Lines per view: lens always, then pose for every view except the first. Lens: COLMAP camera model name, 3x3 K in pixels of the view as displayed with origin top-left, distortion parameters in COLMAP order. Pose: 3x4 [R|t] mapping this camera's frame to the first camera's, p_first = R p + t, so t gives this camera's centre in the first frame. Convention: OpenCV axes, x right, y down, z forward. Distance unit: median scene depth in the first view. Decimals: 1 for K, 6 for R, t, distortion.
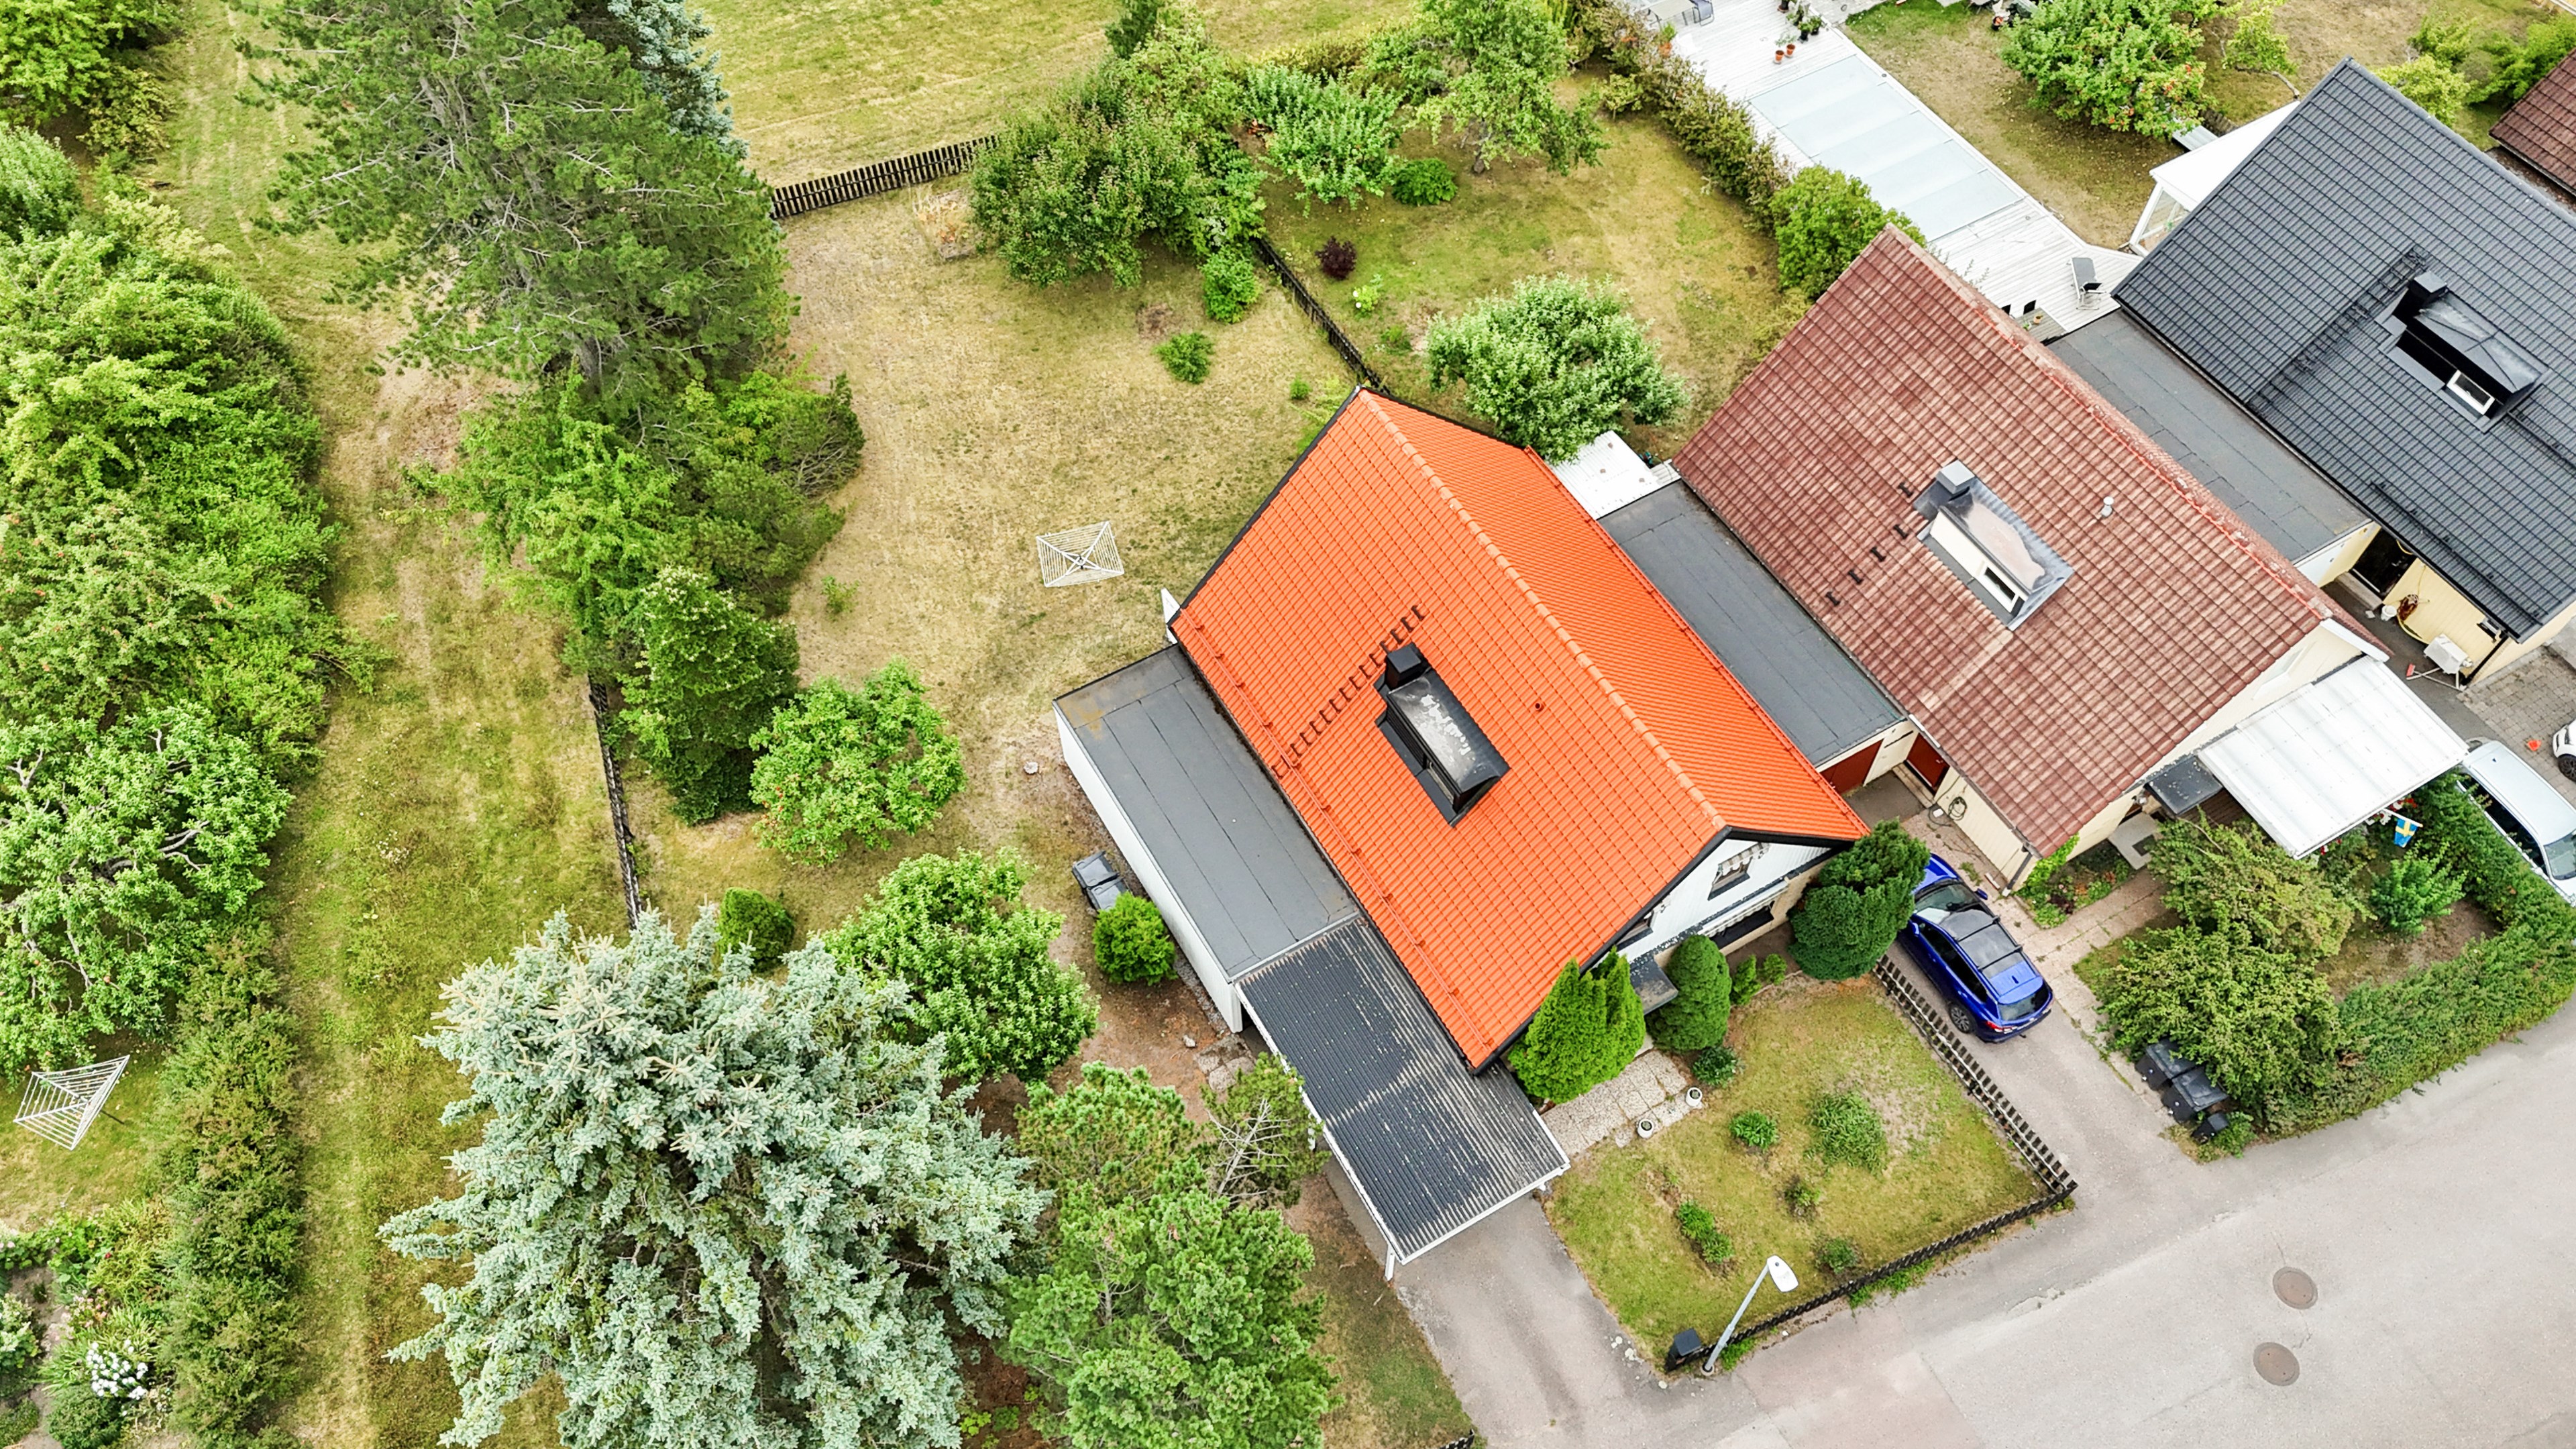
lens RADIAL K [[1852.9, 0, 1288.0], [0, 1852.9, 724.5], [0, 0, 1]] dist [0.004000, 0.003037]
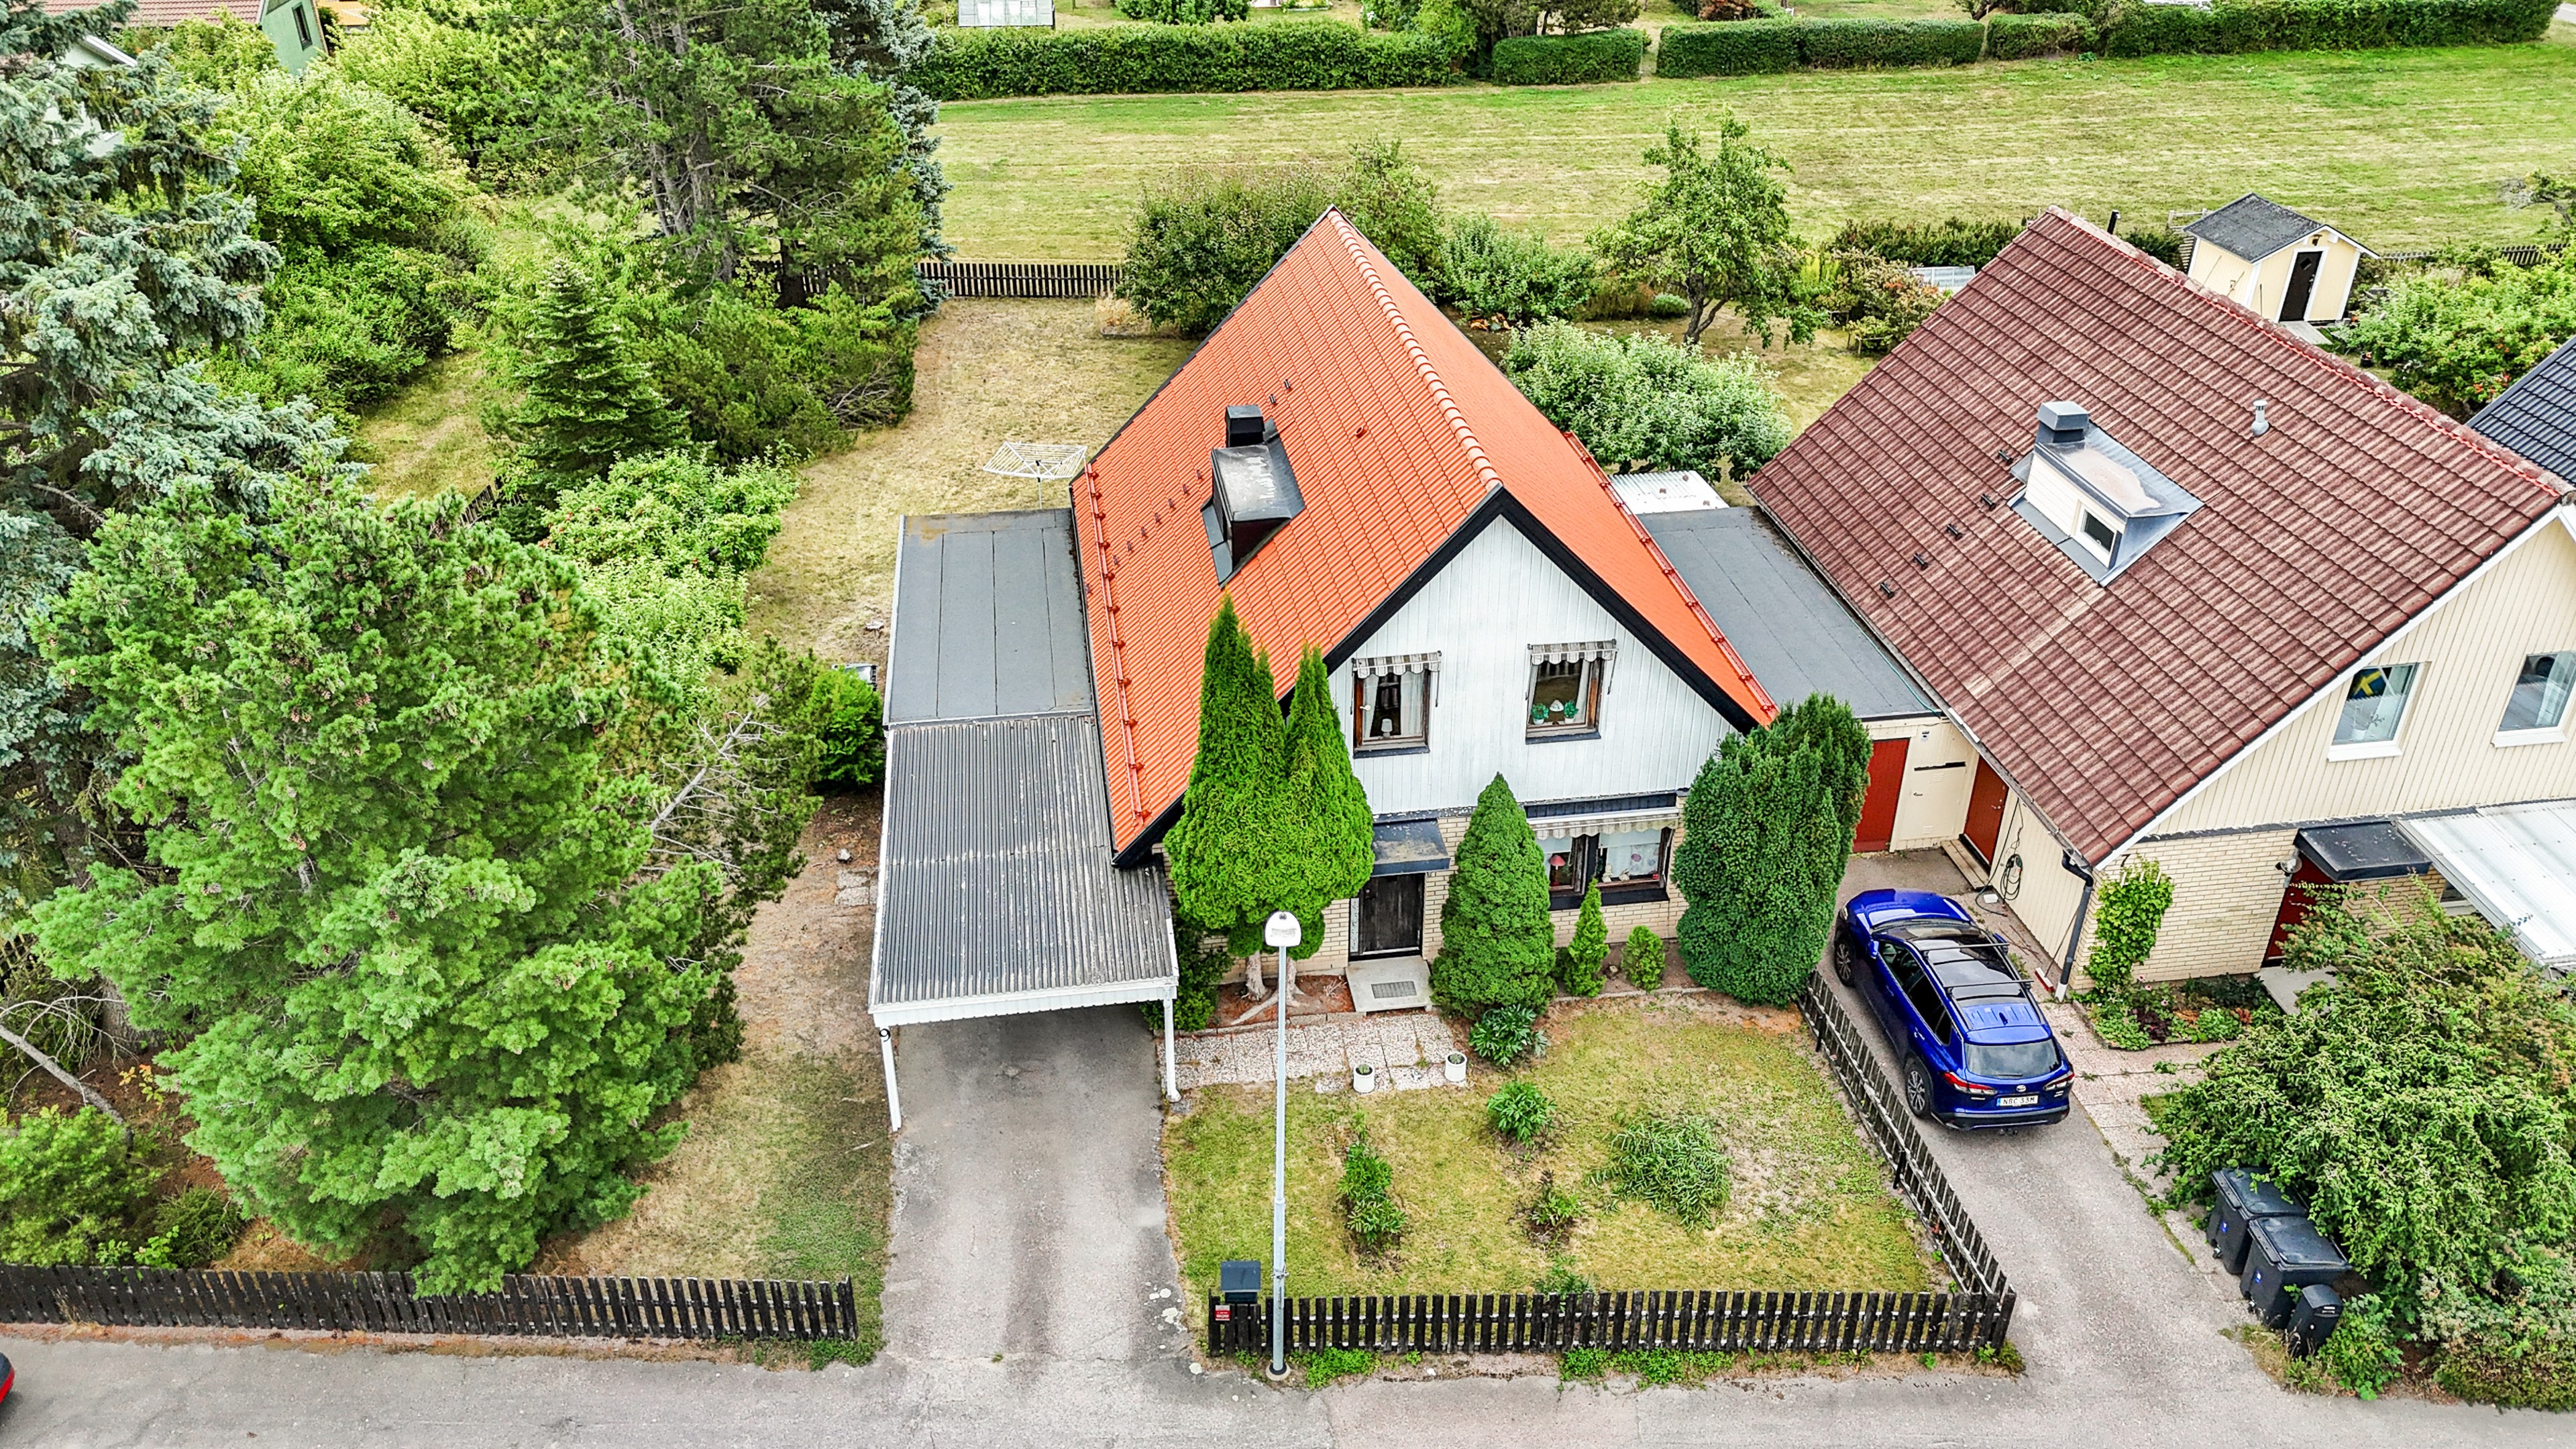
lens RADIAL K [[1844.4, 0, 1316.7], [0, 1844.4, 774.9], [0, 0, 1]] dist [0.009889, 0.000443]
pose [[0.930639, 0.202009, -0.305128, 0.342747], [-0.310211, 0.877809, -0.364994, 0.354970], [0.194112, 0.434332, 0.879589, 0.368599]]
